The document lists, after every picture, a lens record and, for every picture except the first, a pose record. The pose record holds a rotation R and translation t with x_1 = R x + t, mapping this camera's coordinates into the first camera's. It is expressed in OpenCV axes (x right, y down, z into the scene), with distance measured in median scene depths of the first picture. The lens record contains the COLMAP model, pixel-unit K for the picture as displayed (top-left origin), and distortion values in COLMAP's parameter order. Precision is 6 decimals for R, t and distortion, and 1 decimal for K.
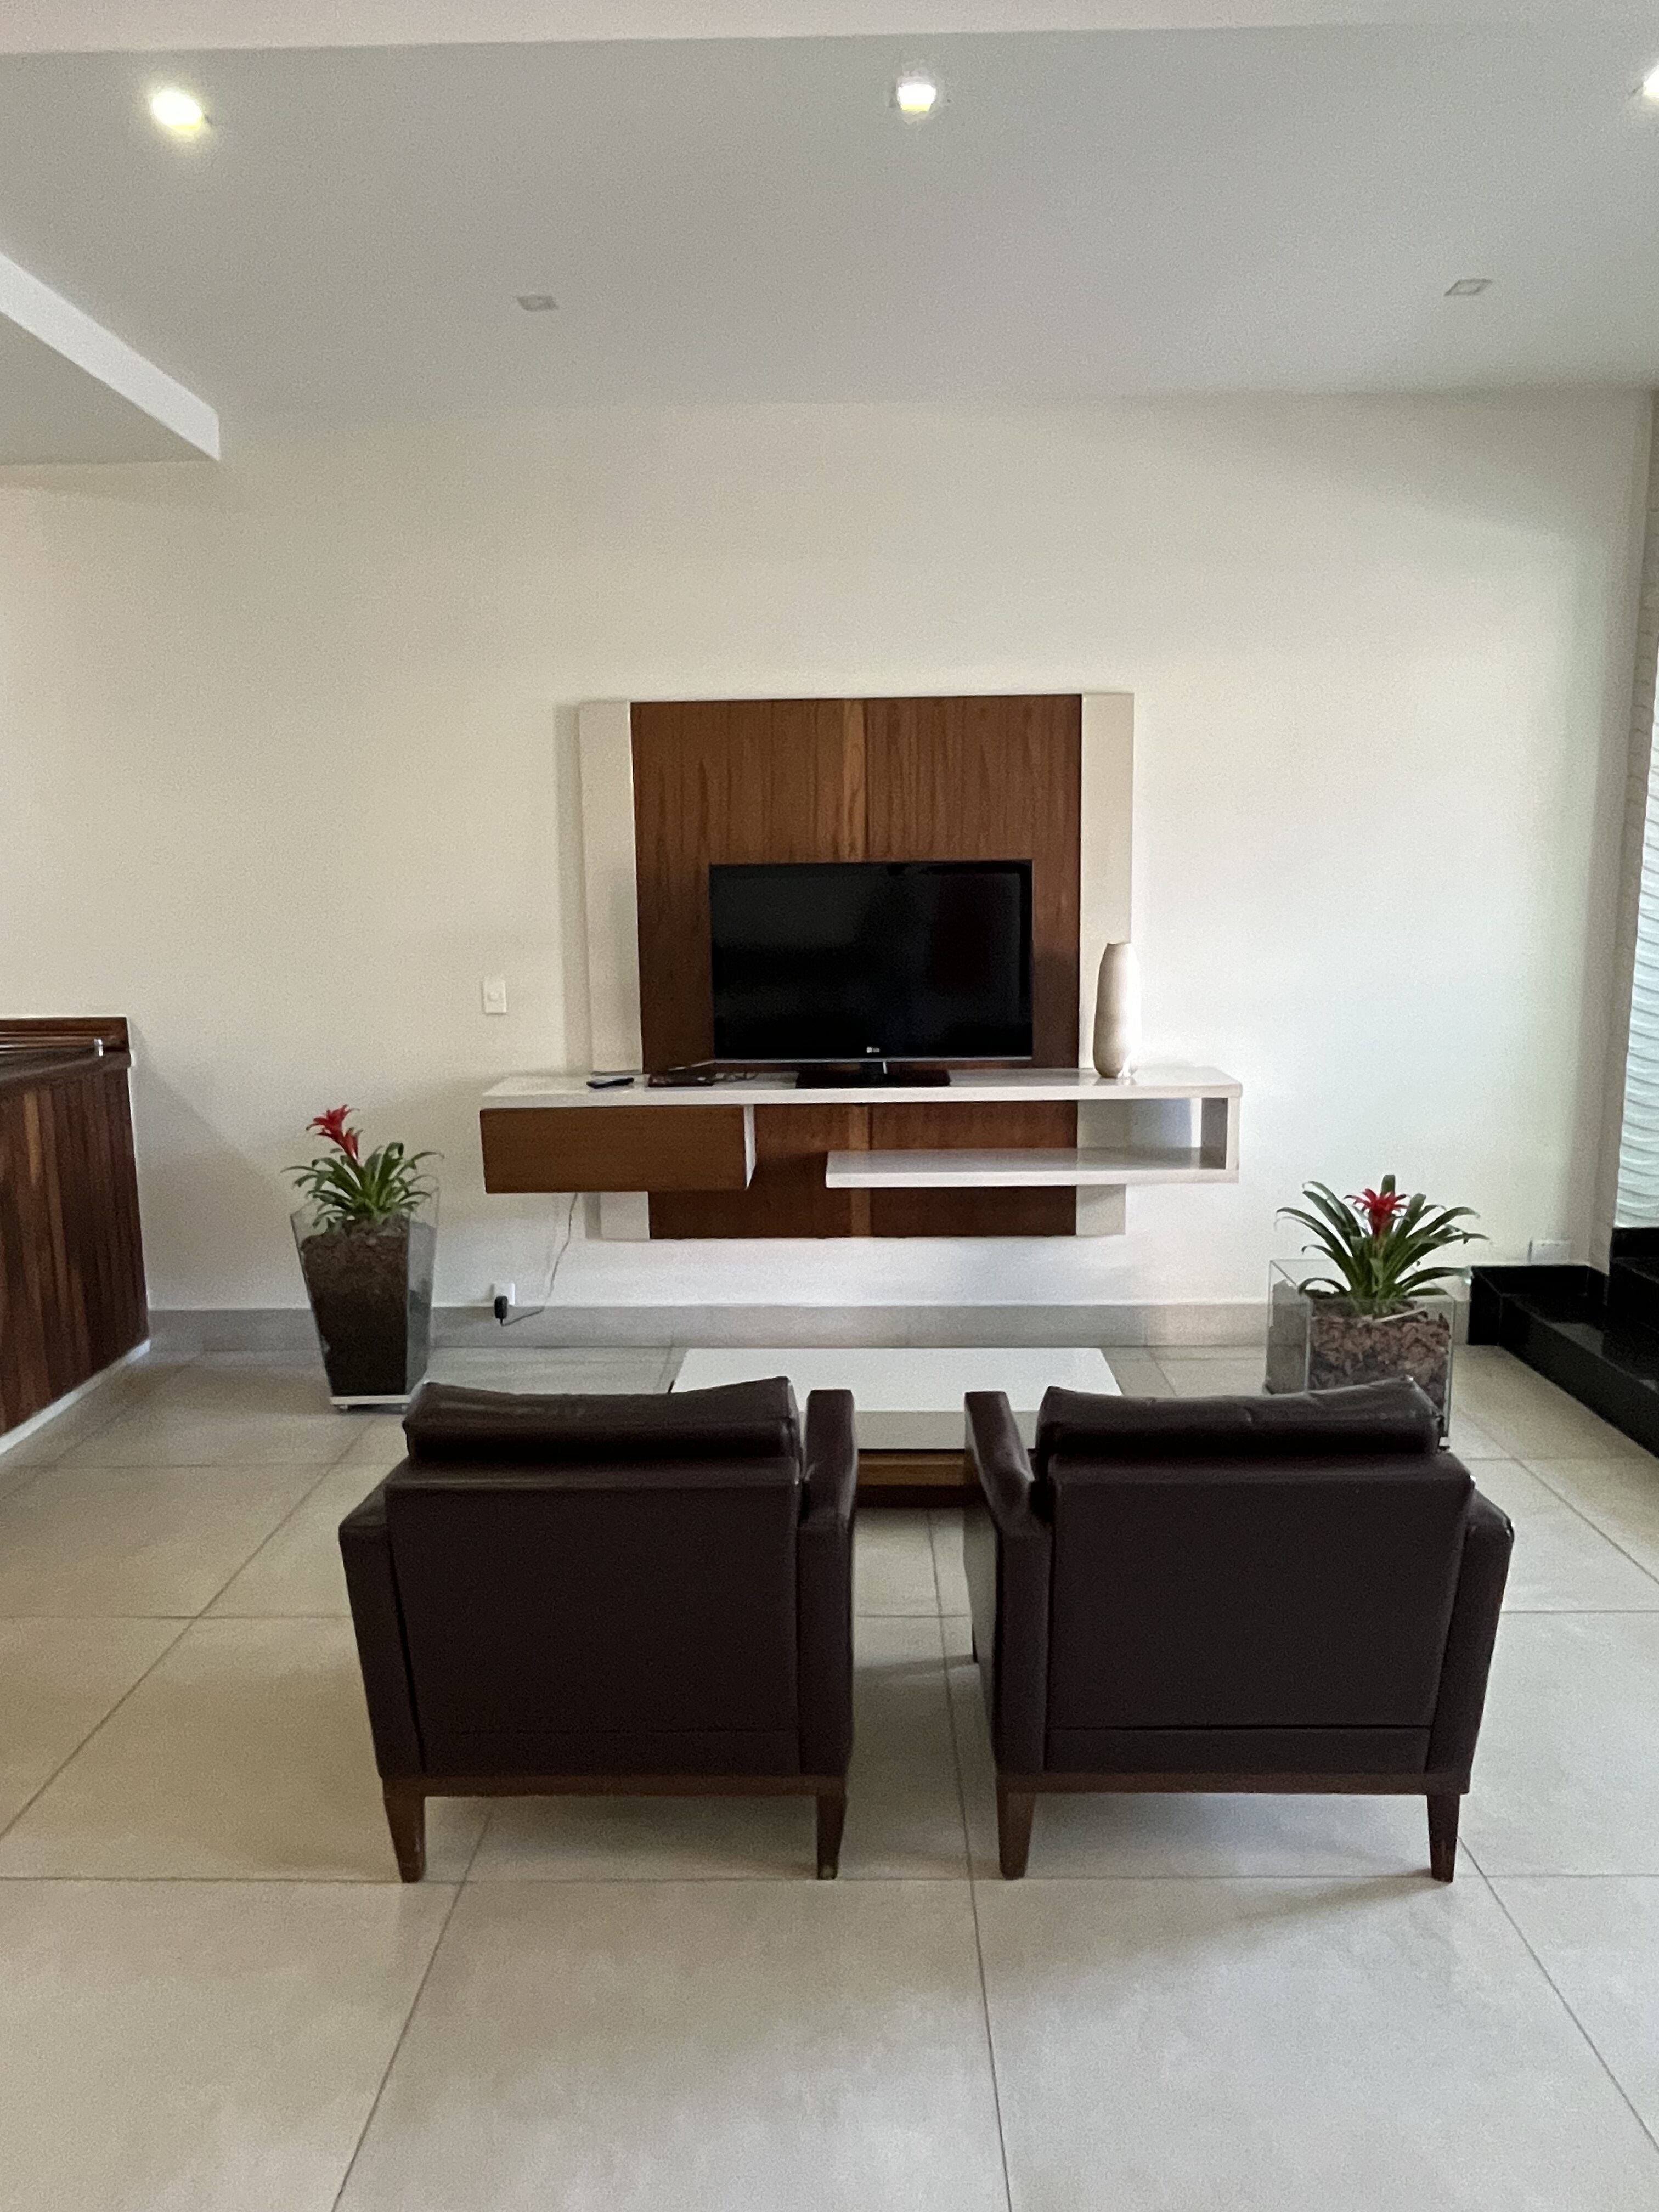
lens RADIAL K [[1379.6, 0, 830.4], [0, 1379.6, 1095.2], [0, 0, 1]] dist [0.002369, -0.000042]
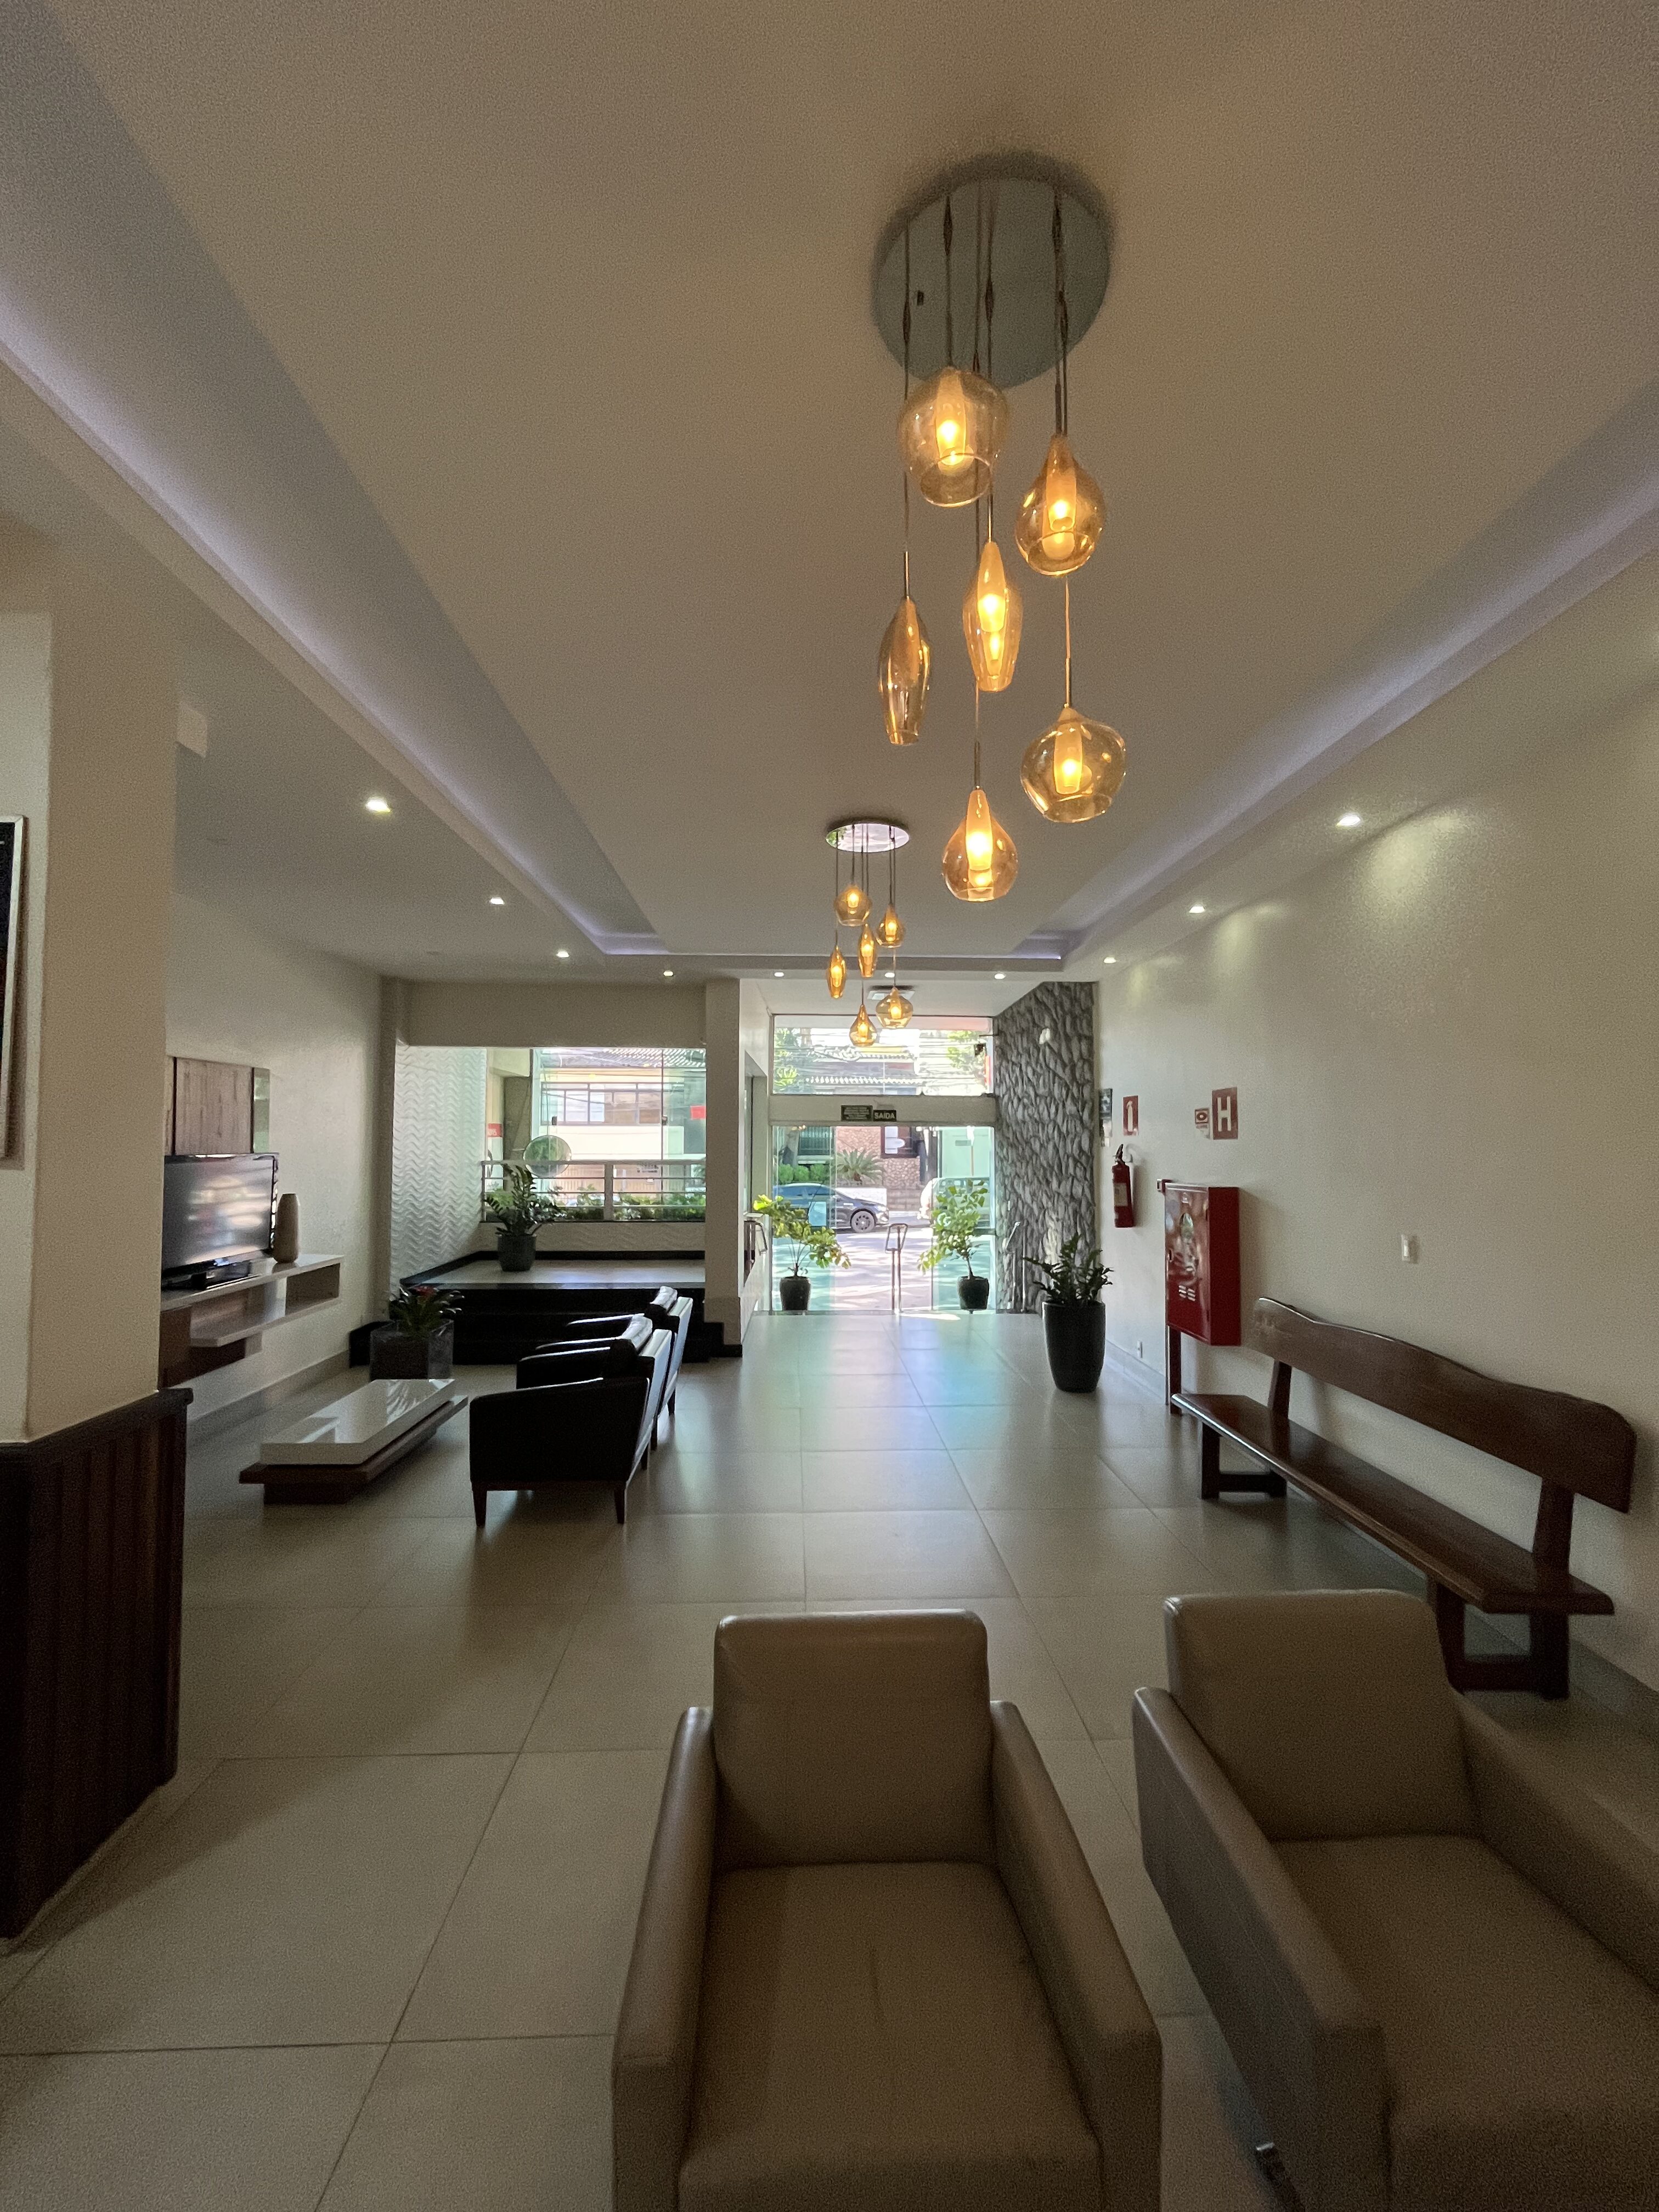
lens RADIAL K [[894.2, 0, 829.5], [0, 894.2, 1106.0], [0, 0, 1]] dist [-0.007144, 0.000132]
pose [[-0.055435, 0.054391, 0.996980, -1.092103], [0.146525, 0.988148, -0.045762, -0.060364], [-0.987652, 0.143546, -0.062748, 0.280784]]
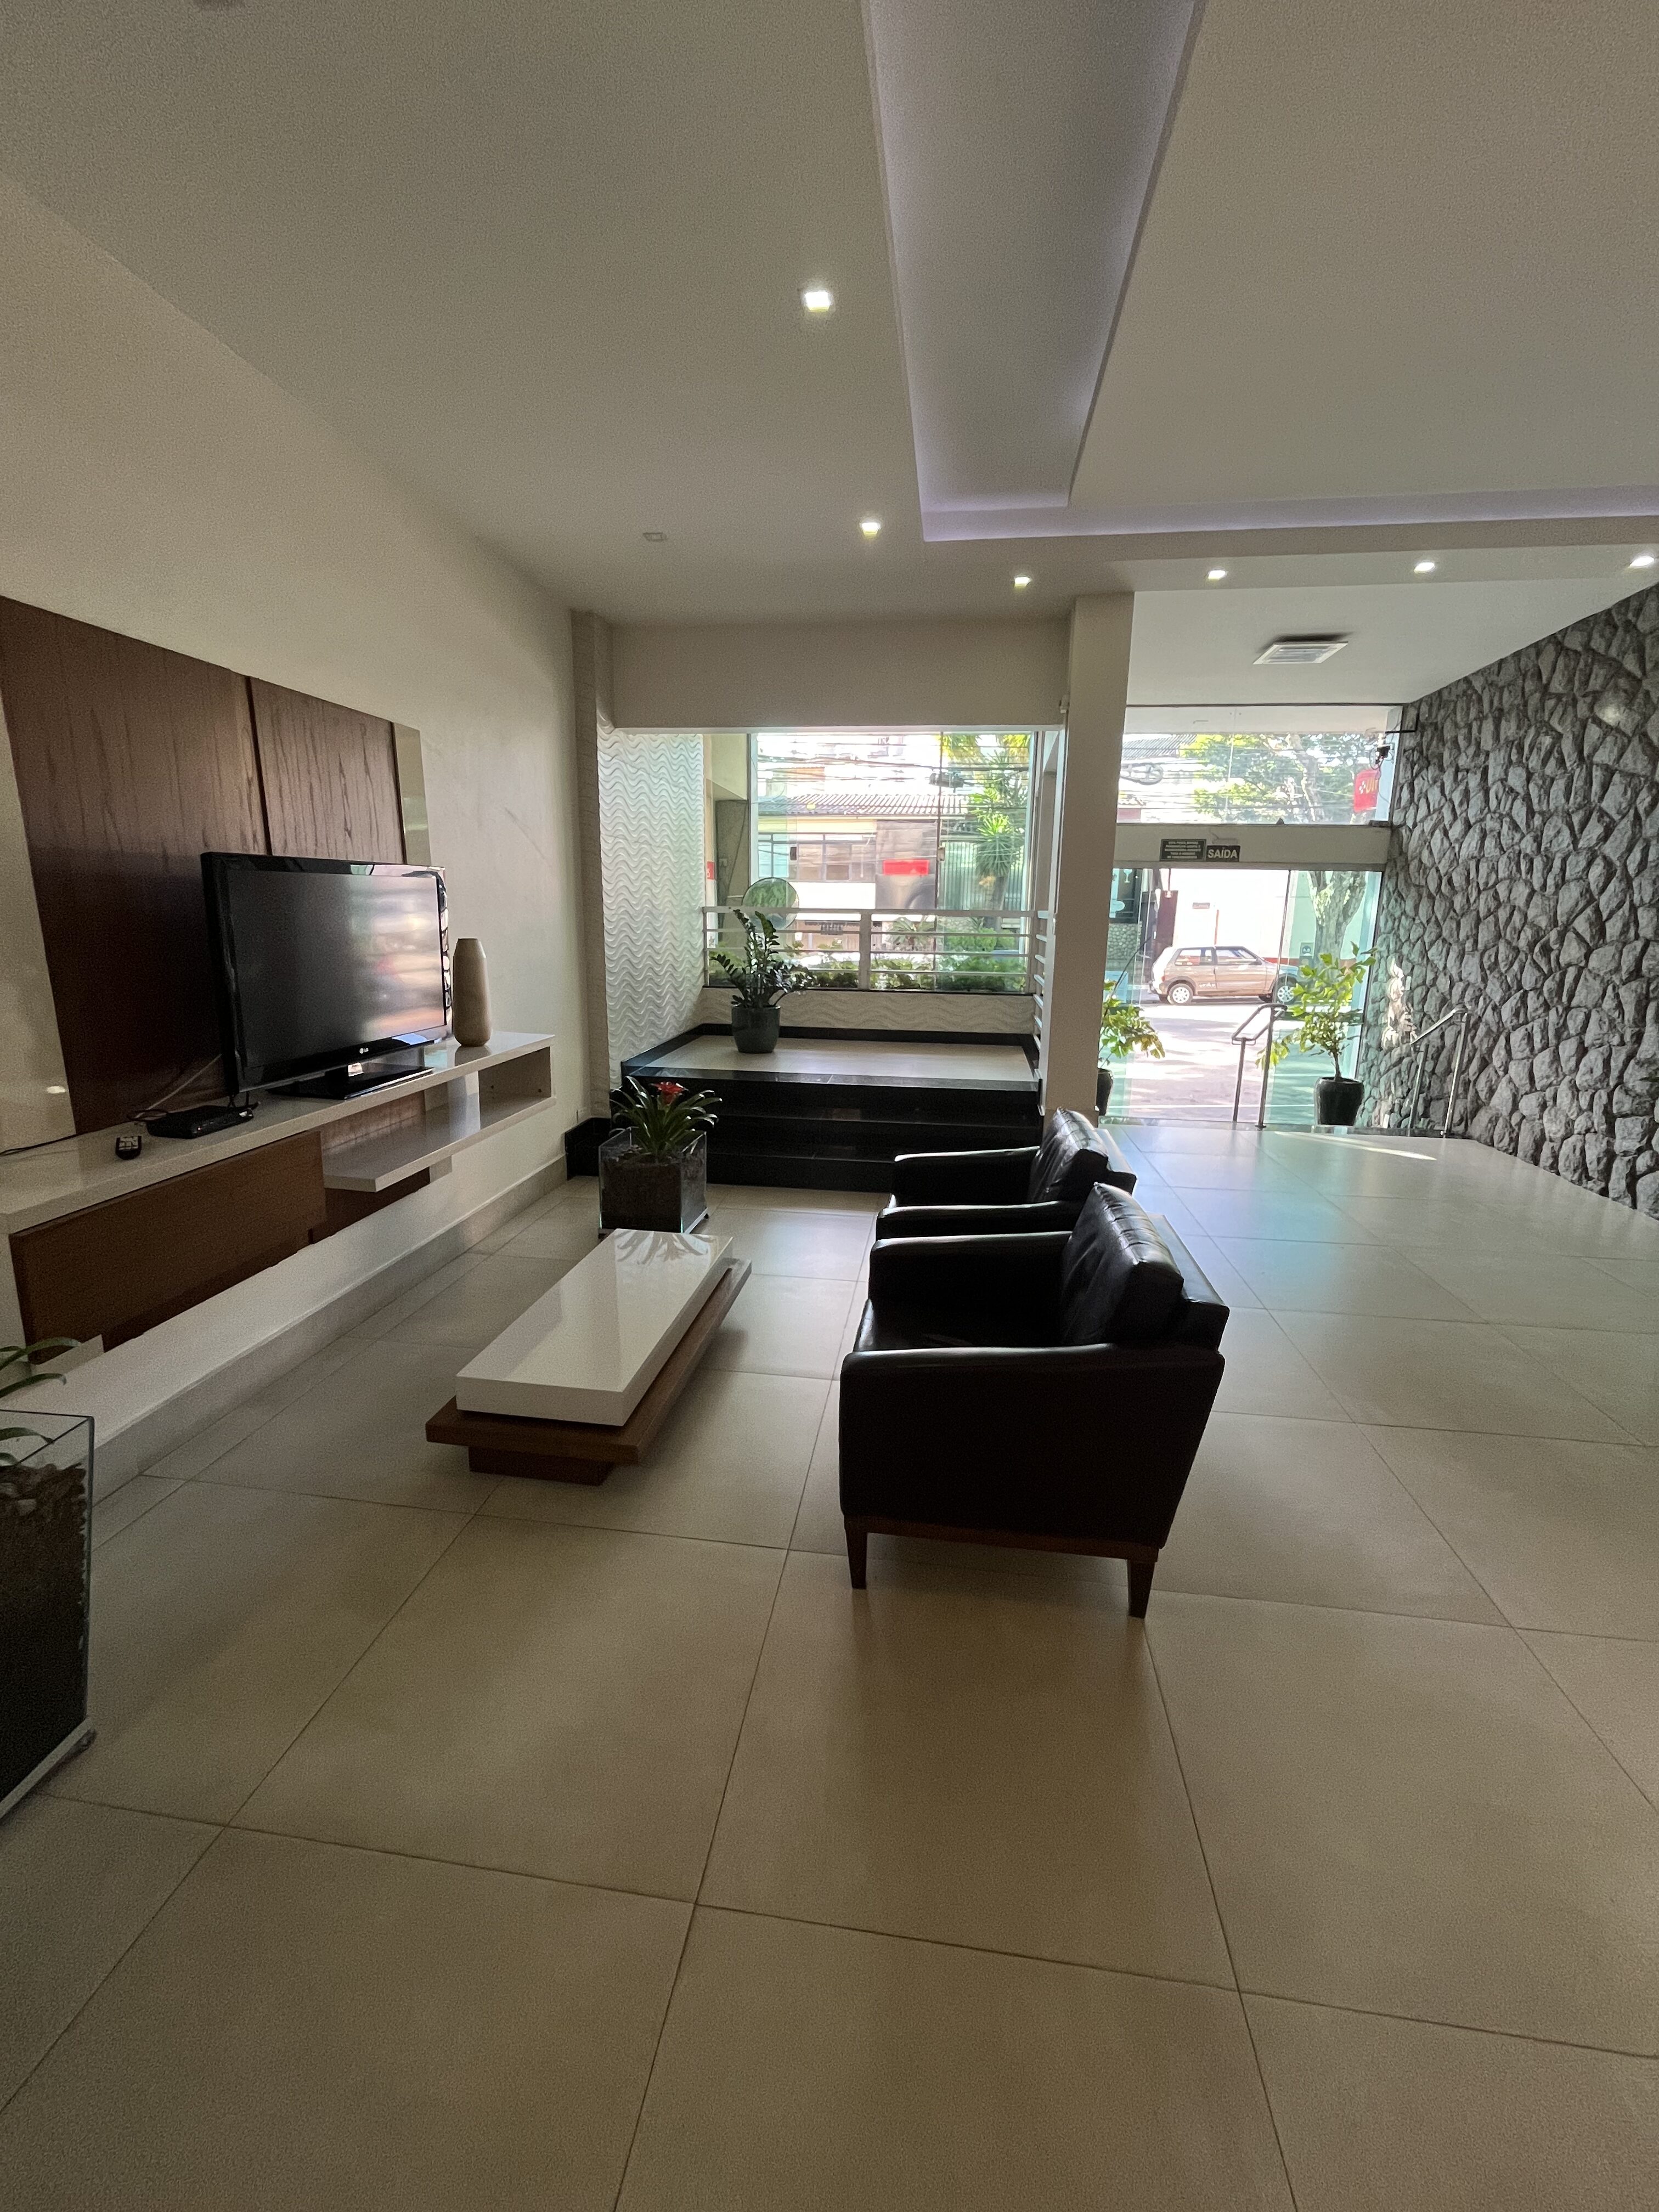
lens RADIAL K [[894.2, 0, 829.5], [0, 894.2, 1106.0], [0, 0, 1]] dist [-0.007144, 0.000132]
pose [[0.120461, -0.200964, 0.972164, -0.552069], [0.130730, 0.973978, 0.185140, -0.067453], [-0.984073, 0.104789, 0.143599, 0.557778]]
